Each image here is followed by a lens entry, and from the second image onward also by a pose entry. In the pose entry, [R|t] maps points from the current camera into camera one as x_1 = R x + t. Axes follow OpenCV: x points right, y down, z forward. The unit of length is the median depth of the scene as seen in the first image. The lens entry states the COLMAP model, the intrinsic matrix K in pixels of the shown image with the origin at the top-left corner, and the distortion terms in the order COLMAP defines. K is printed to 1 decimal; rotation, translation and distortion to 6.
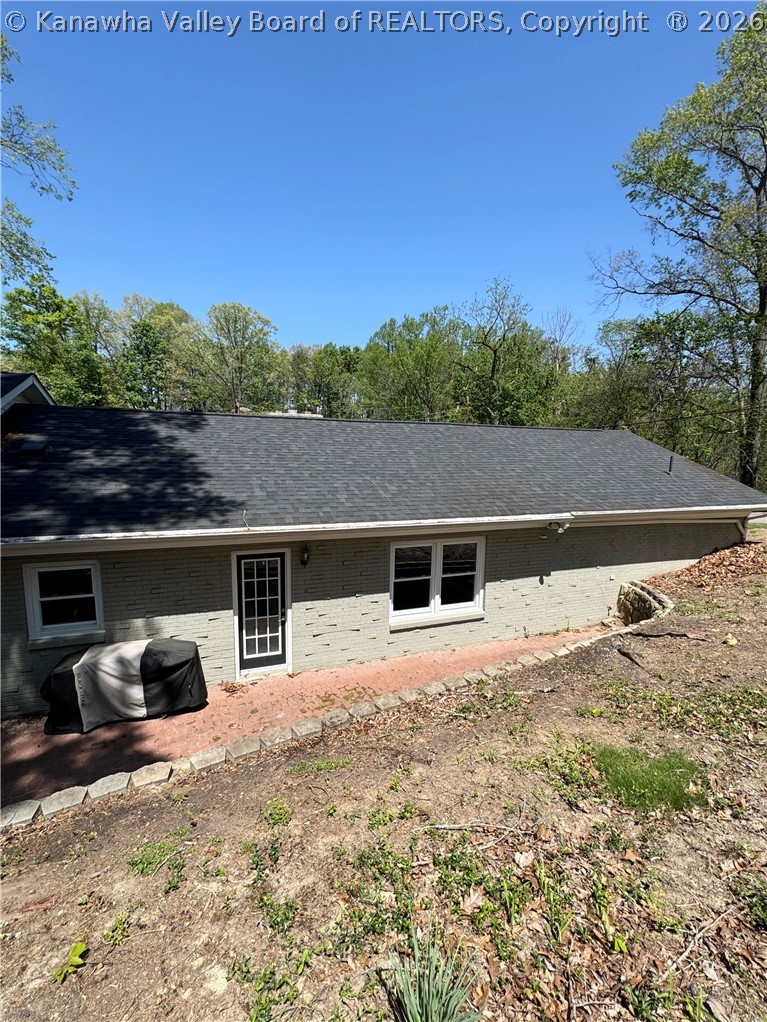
lens RADIAL K [[426.6, 0, 383.5], [0, 426.6, 511.0], [0, 0, 1]] dist [-0.000827, -0.000185]
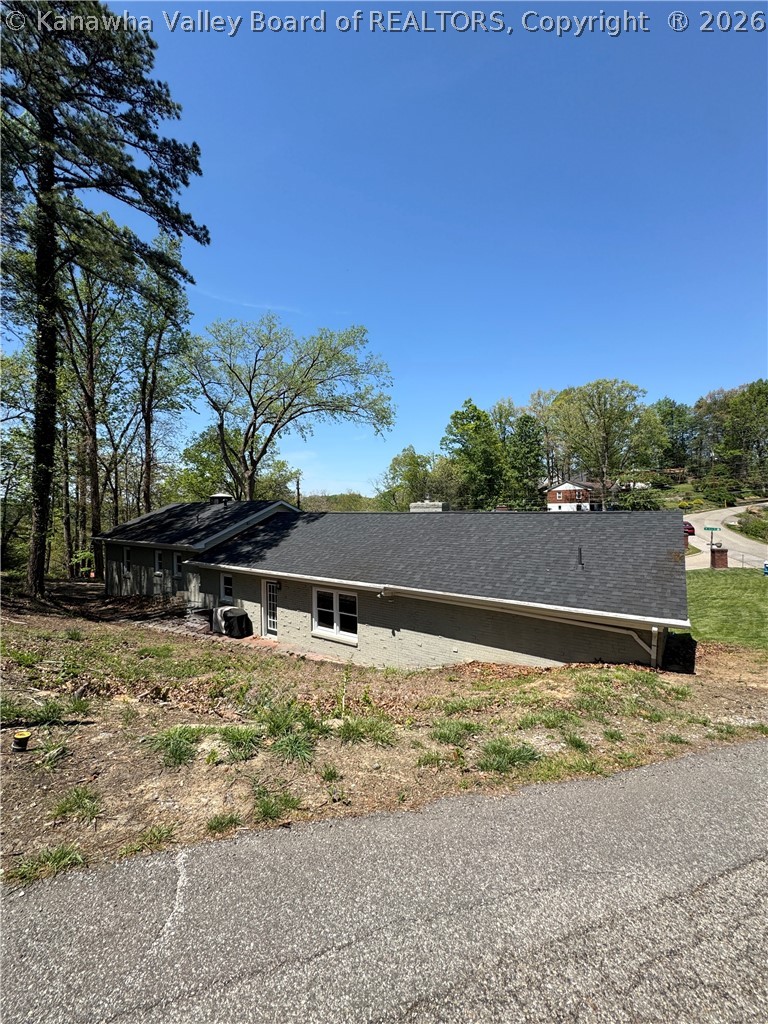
lens RADIAL K [[404.1, 0, 388.4], [0, 404.1, 512.0], [0, 0, 1]] dist [0.000217, 0.000094]
pose [[0.575943, -0.013825, -0.817373, 1.602852], [-0.097218, 0.991603, -0.085274, -0.128416], [0.811689, 0.128576, 0.569763, 0.198849]]
